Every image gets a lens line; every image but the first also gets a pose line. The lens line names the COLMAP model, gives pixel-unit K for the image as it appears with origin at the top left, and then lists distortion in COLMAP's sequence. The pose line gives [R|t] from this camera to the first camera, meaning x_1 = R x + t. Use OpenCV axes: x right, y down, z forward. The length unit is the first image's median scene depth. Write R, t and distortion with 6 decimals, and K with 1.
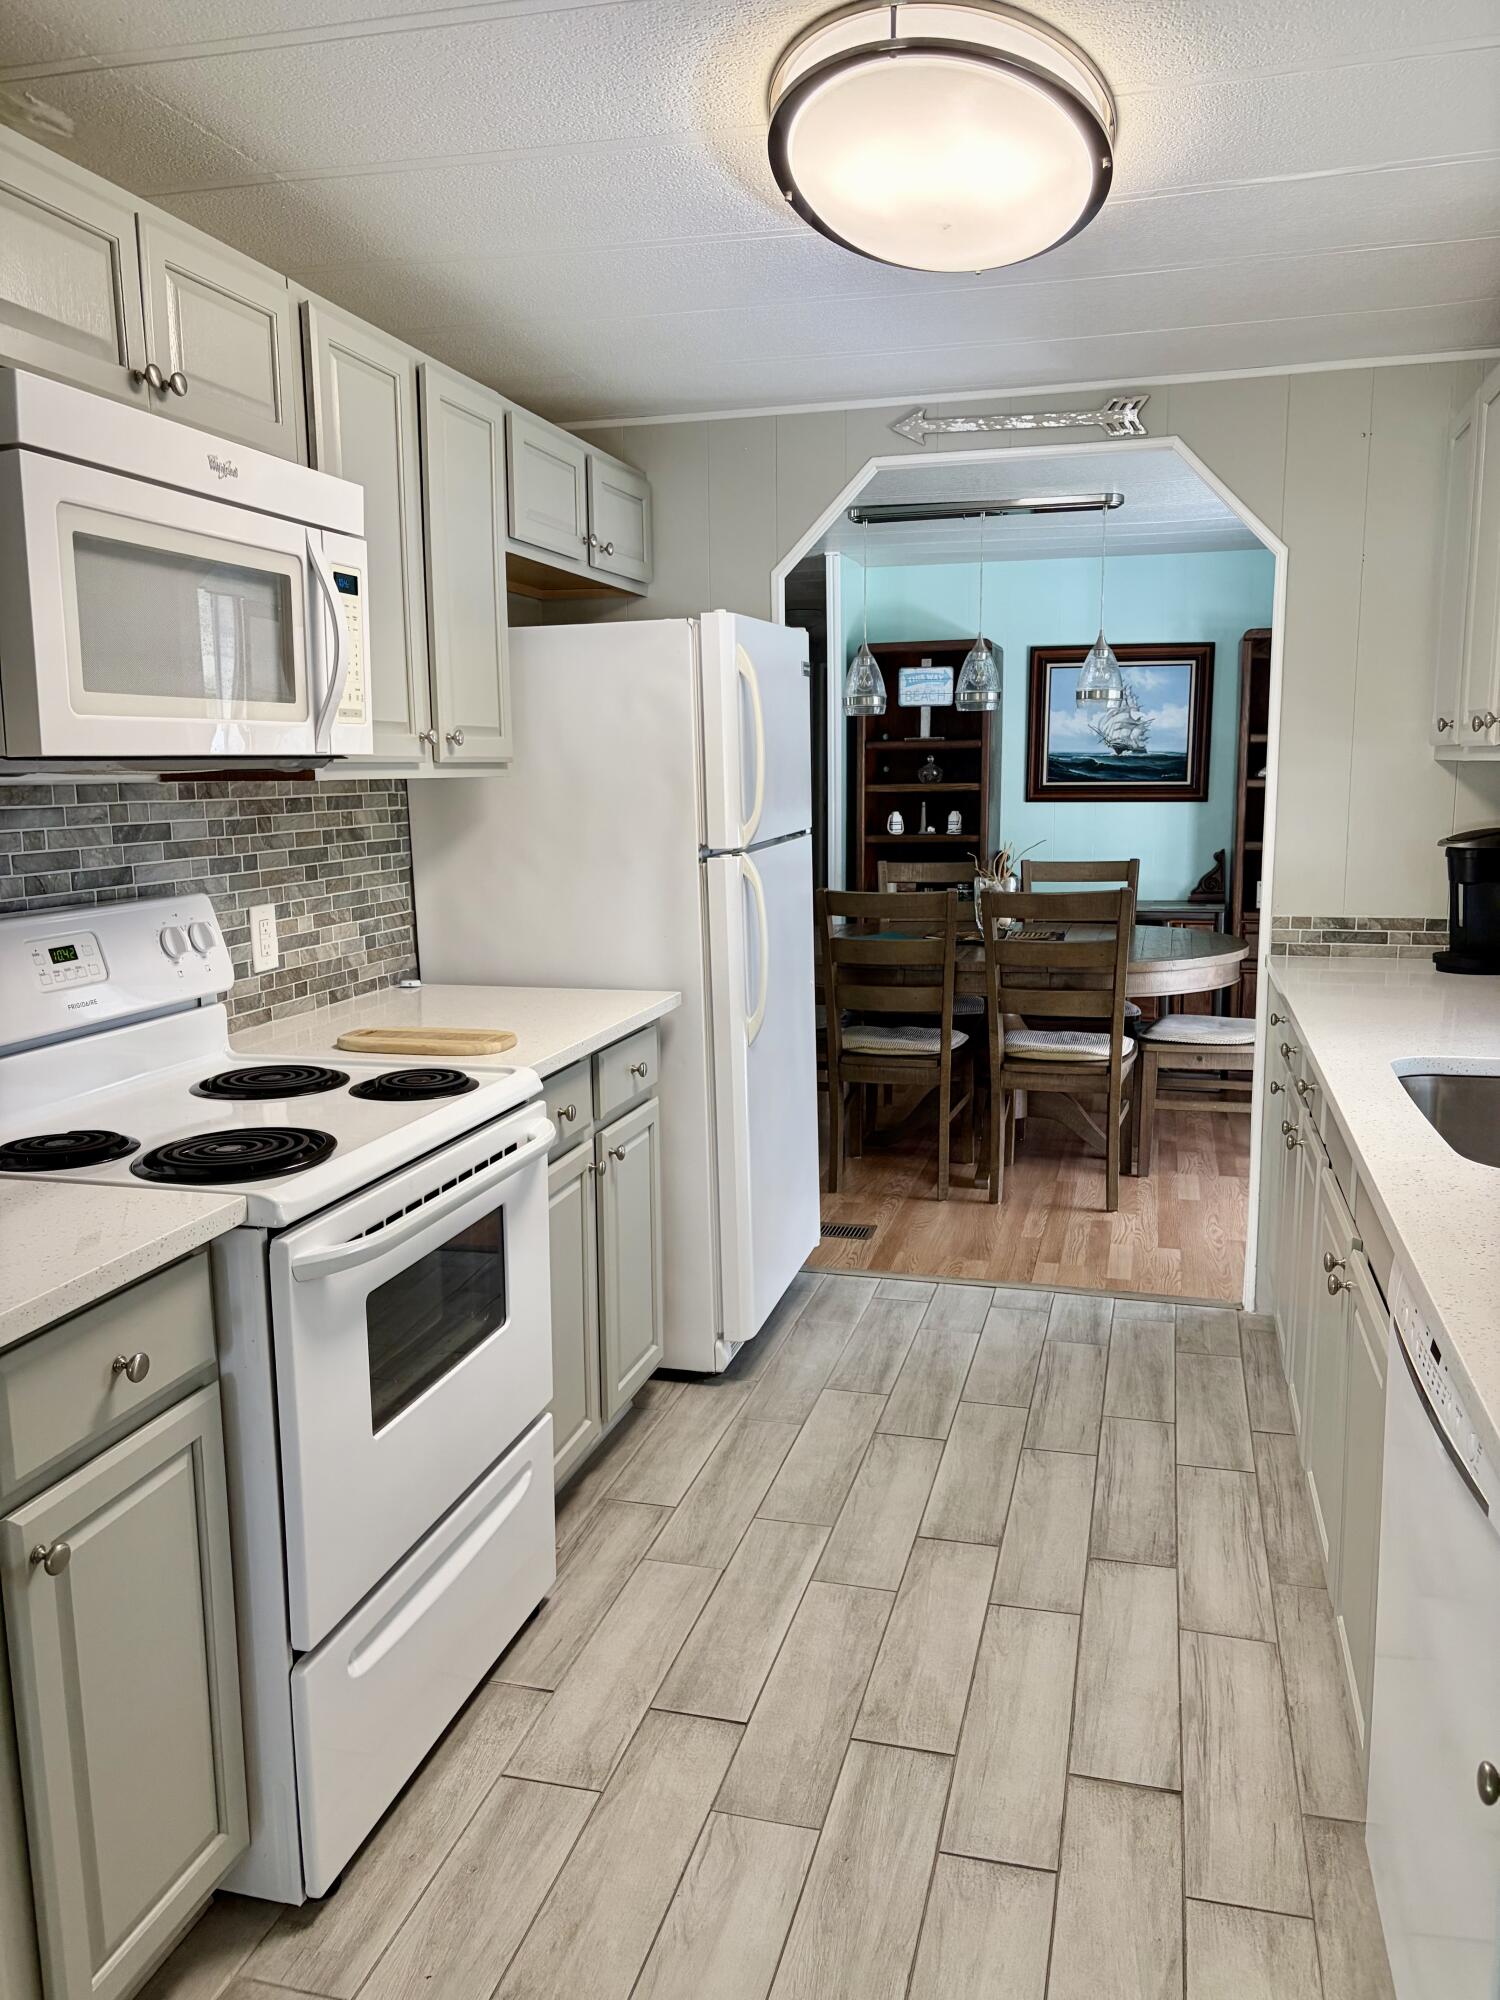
lens RADIAL K [[1499.3, 0, 750.0], [0, 1499.3, 1000.0], [0, 0, 1]] dist [0.007850, -0.006797]
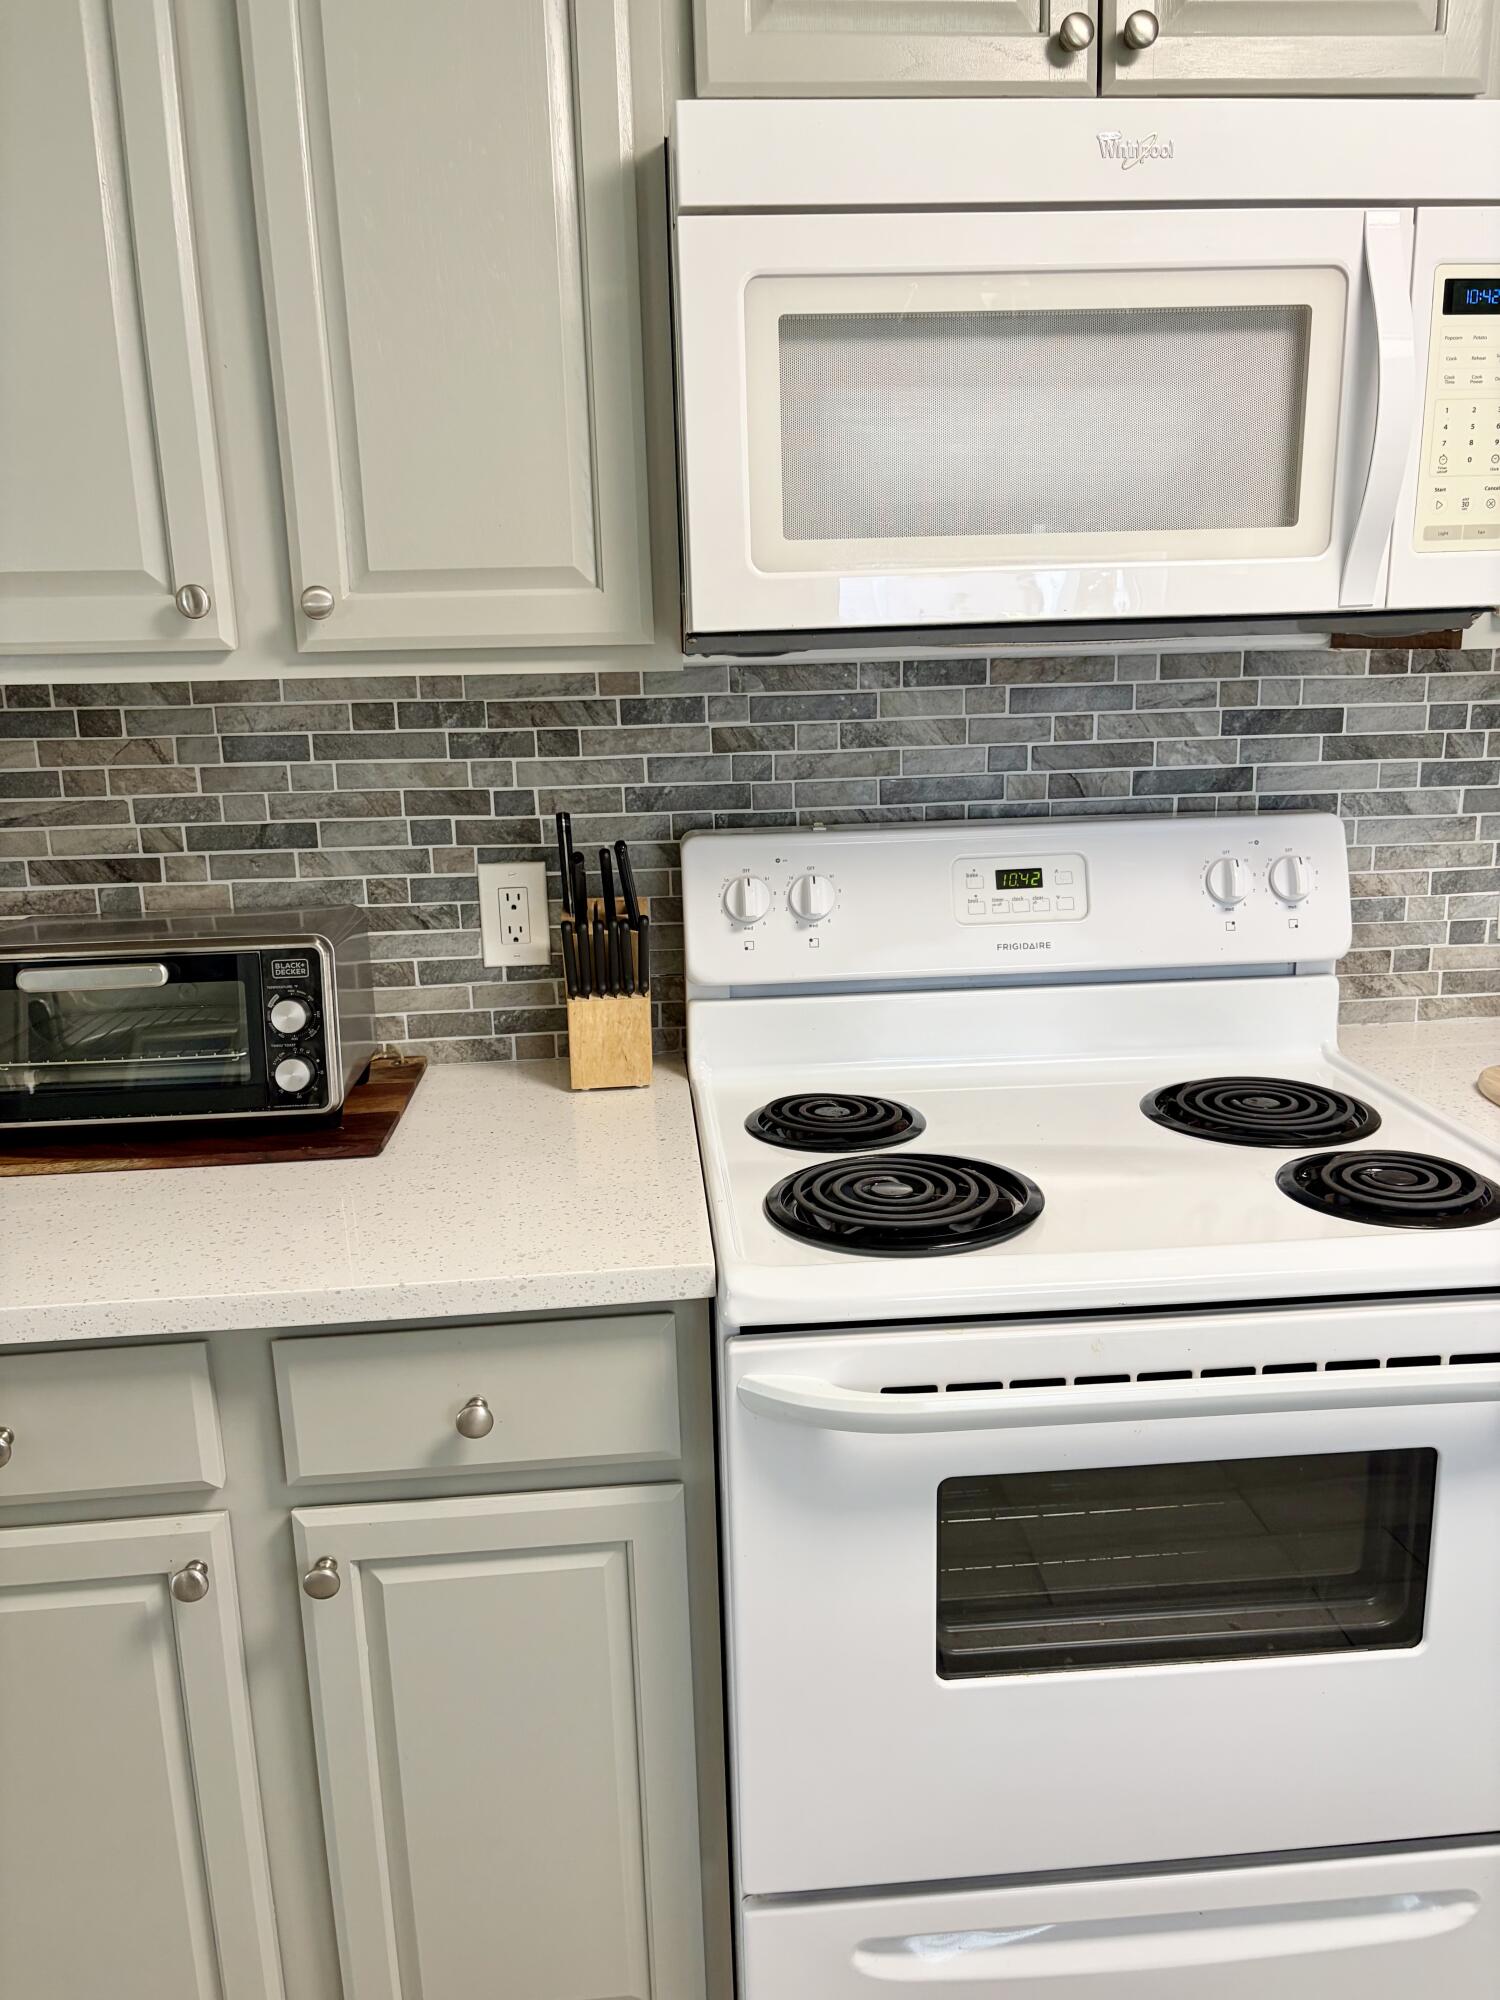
lens RADIAL K [[1521.0, 0, 750.0], [0, 1521.0, 1000.0], [0, 0, 1]] dist [0.002165, -0.005229]
pose [[0.337114, 0.219073, -0.915621, 0.221654], [-0.123861, 0.974417, 0.187538, -0.095193], [0.933281, 0.050188, 0.355624, 0.564556]]
